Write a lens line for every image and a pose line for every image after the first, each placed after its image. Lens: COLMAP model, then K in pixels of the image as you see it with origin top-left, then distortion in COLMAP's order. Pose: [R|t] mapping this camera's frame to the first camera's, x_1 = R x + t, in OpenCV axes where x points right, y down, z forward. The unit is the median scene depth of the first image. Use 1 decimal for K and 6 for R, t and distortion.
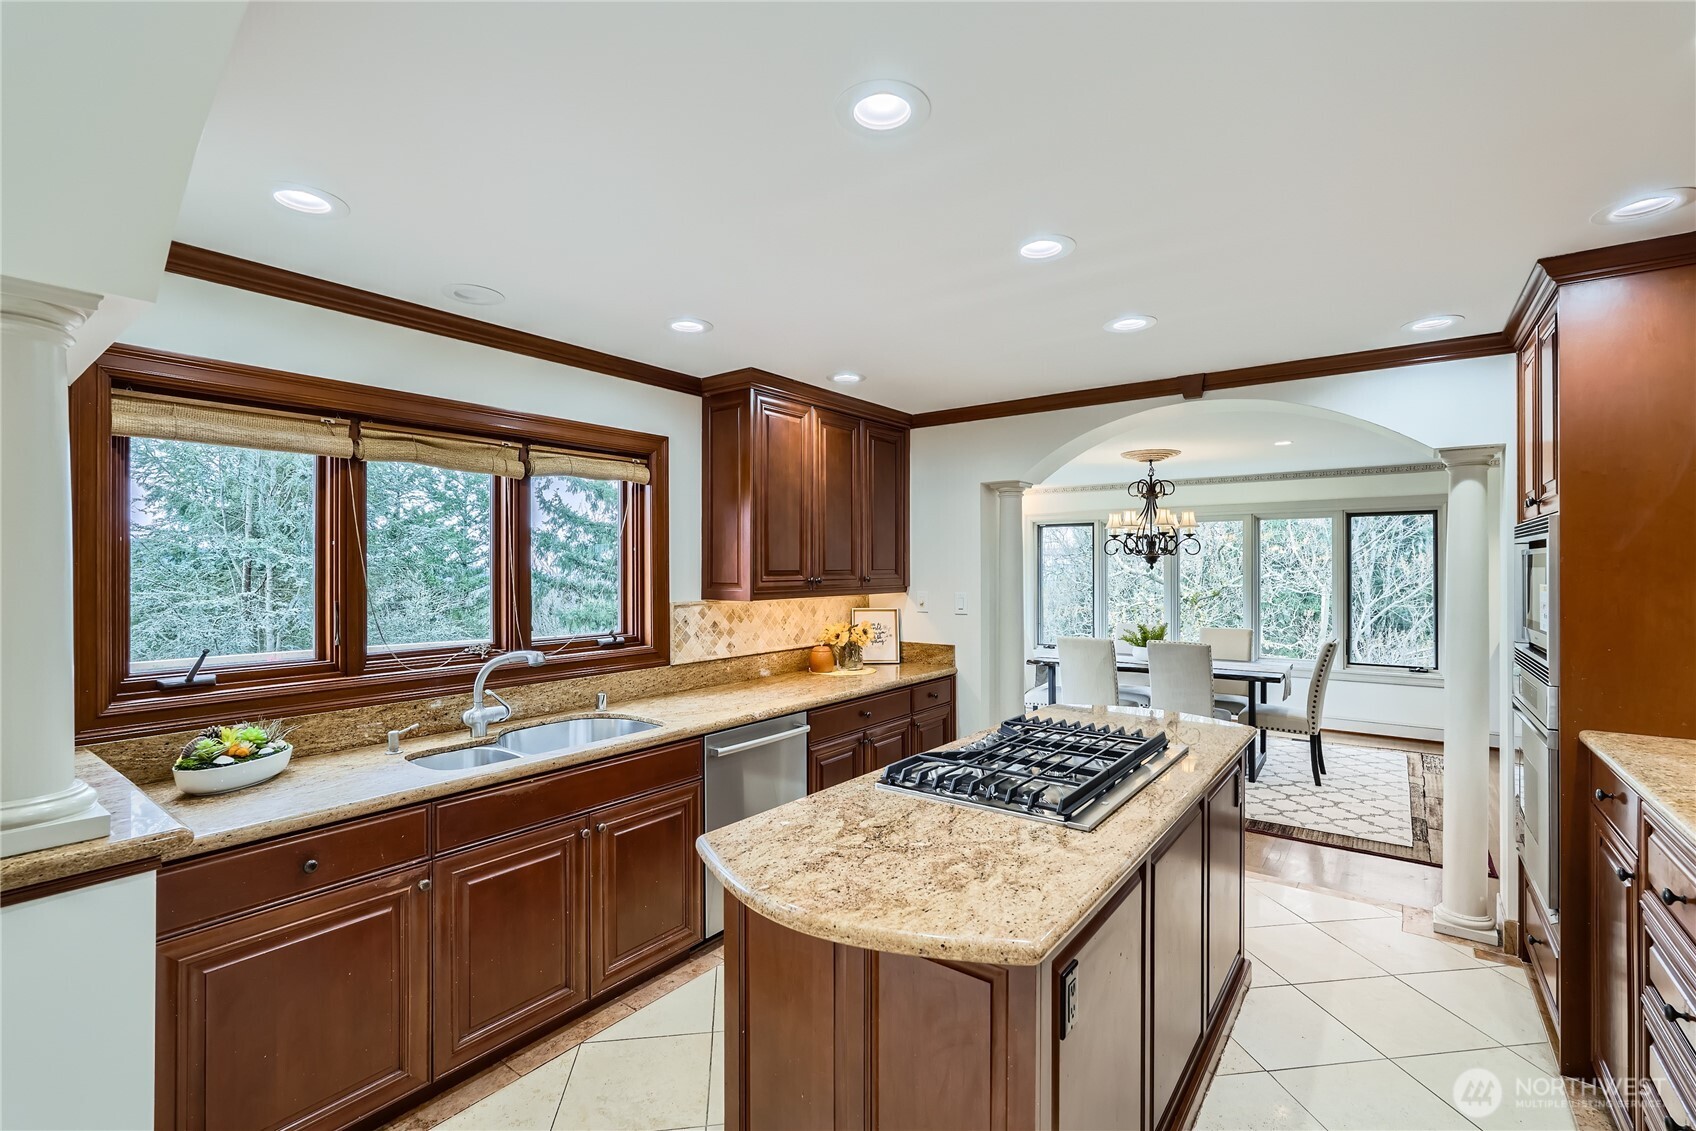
lens RADIAL K [[754.5, 0, 841.5], [0, 754.5, 574.4], [0, 0, 1]] dist [0.001722, 0.001018]
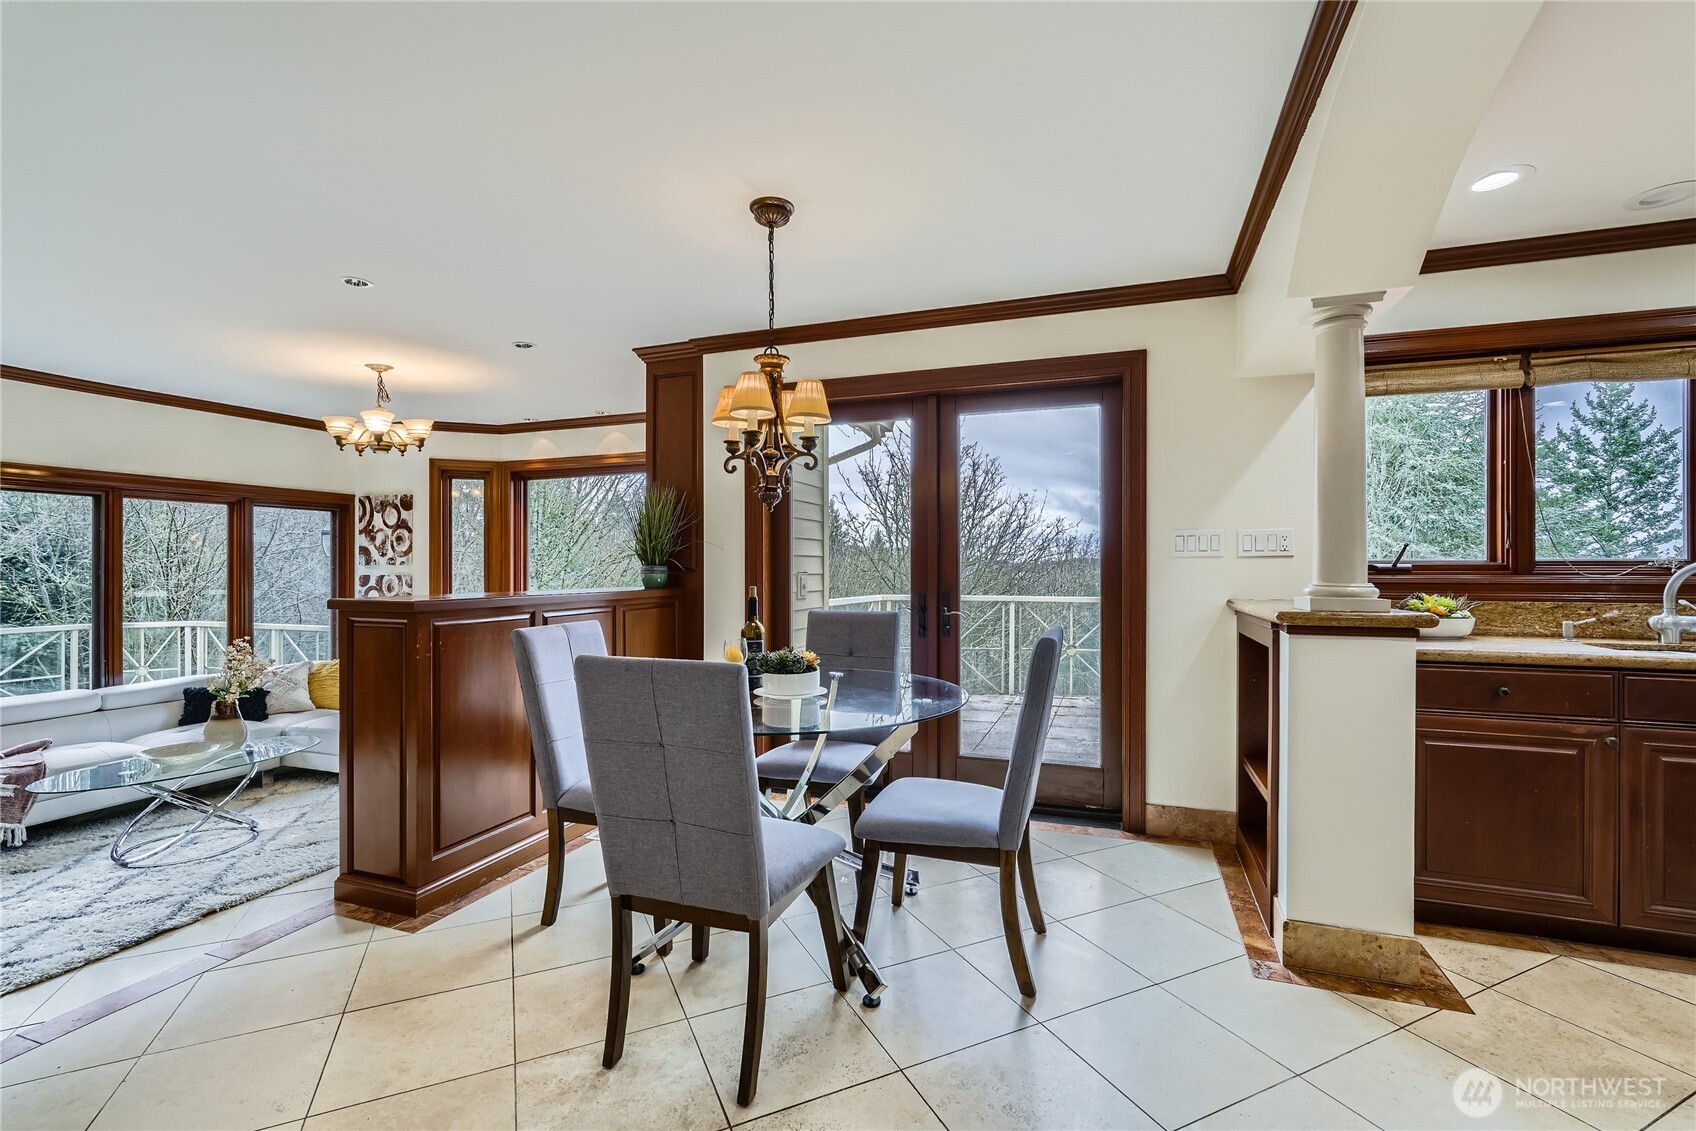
lens RADIAL K [[754.5, 0, 850.9], [0, 754.5, 571.2], [0, 0, 1]] dist [0.001722, 0.001018]
pose [[0.314836, 0.001410, -0.949145, 0.114395], [-0.004945, 0.999988, -0.000154, 0.123606], [0.949133, 0.004742, 0.314839, -0.310359]]
